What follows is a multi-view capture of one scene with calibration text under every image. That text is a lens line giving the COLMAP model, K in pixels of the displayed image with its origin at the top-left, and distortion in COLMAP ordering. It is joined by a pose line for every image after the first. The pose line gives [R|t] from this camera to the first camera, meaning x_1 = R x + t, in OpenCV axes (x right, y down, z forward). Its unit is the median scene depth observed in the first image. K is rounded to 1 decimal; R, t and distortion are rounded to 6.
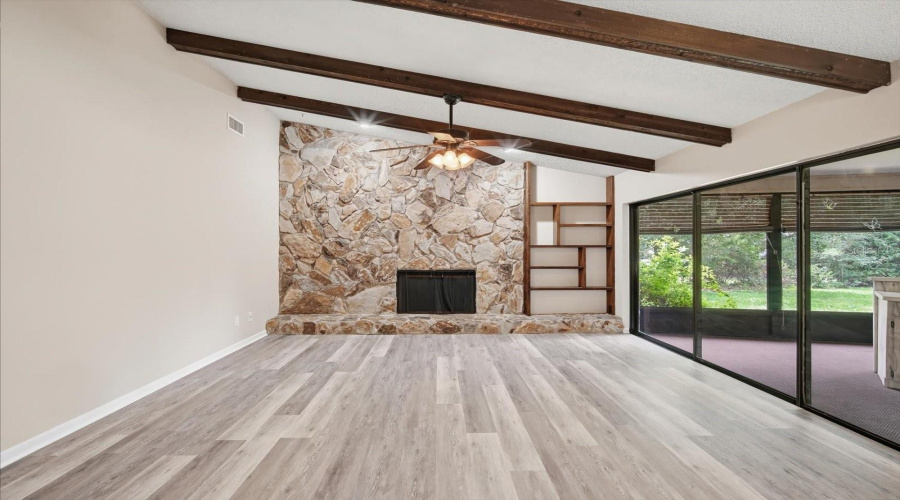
lens RADIAL K [[395.7, 0, 444.3], [0, 395.7, 249.4], [0, 0, 1]] dist [-0.015015, 0.002590]
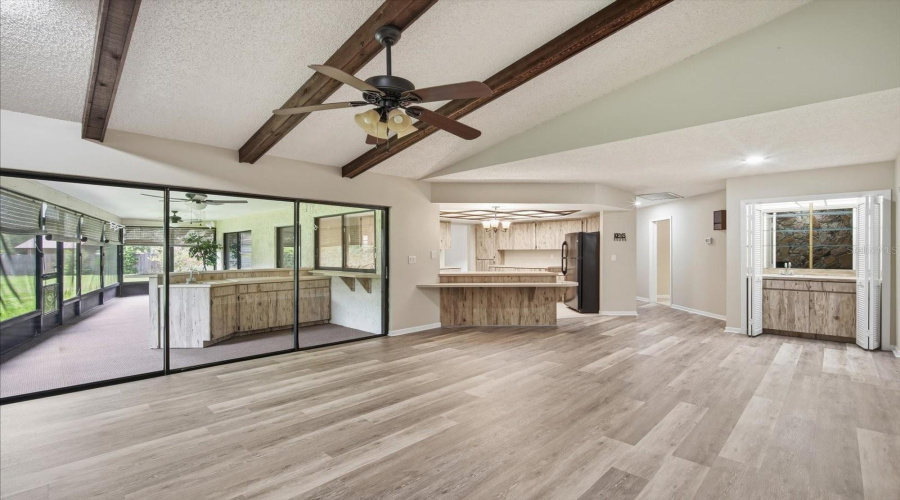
lens RADIAL K [[395.7, 0, 447.9], [0, 395.7, 250.5], [0, 0, 1]] dist [-0.015015, 0.002590]
pose [[-0.702933, 0.005180, 0.711237, -0.456849], [0.000859, 0.999979, -0.006434, 0.001924], [-0.711255, -0.003912, -0.702923, 1.170015]]
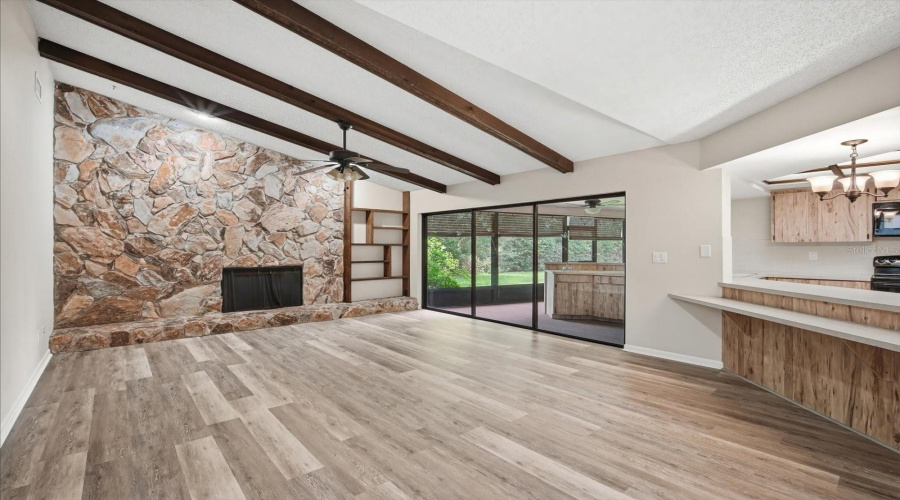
lens RADIAL K [[395.7, 0, 448.8], [0, 395.7, 252.6], [0, 0, 1]] dist [-0.015015, 0.002590]
pose [[0.764894, -0.006791, 0.644120, -0.438243], [-0.001916, 0.999916, 0.012816, 0.001080], [-0.644153, -0.011037, 0.764817, -0.133284]]
